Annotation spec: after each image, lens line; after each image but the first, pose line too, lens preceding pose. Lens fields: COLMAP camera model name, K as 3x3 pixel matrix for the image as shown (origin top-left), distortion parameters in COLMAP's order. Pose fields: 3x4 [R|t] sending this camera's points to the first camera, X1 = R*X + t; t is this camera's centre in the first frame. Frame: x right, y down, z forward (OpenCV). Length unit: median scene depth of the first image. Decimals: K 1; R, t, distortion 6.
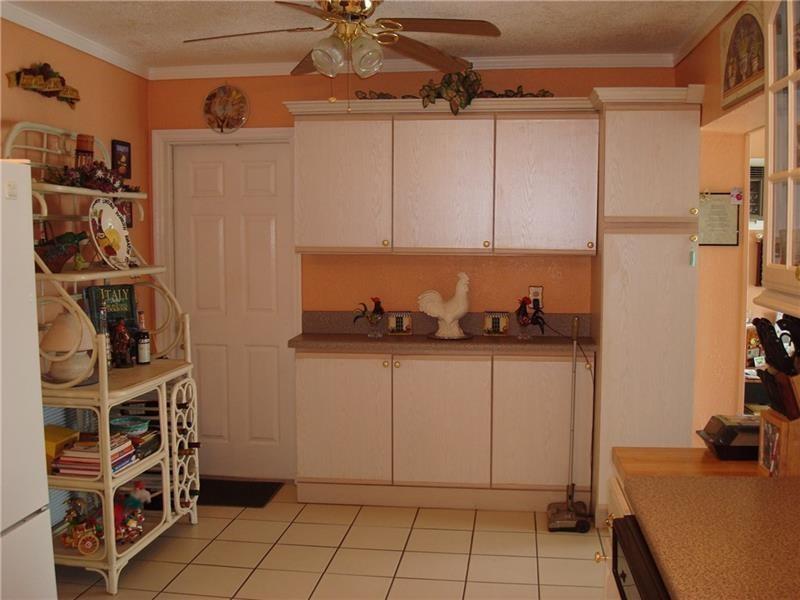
lens RADIAL K [[828.5, 0, 419.5], [0, 828.5, 296.9], [0, 0, 1]] dist [-0.070941, -0.089312]
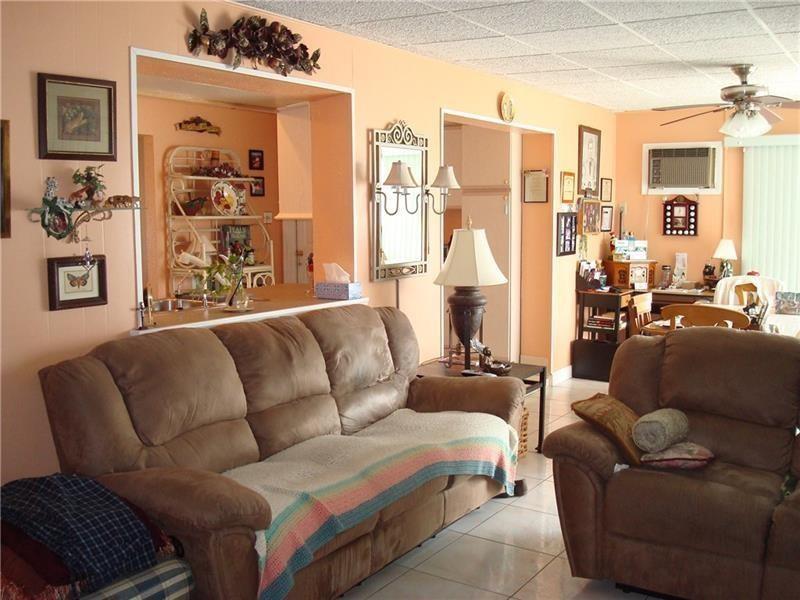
lens RADIAL K [[828.5, 0, 419.5], [0, 828.5, 296.9], [0, 0, 1]] dist [-0.070941, -0.089312]
pose [[0.905669, 0.039653, -0.422126, 0.944218], [-0.028556, 0.999061, 0.032580, 0.088541], [0.423022, -0.017452, 0.905951, -0.673396]]
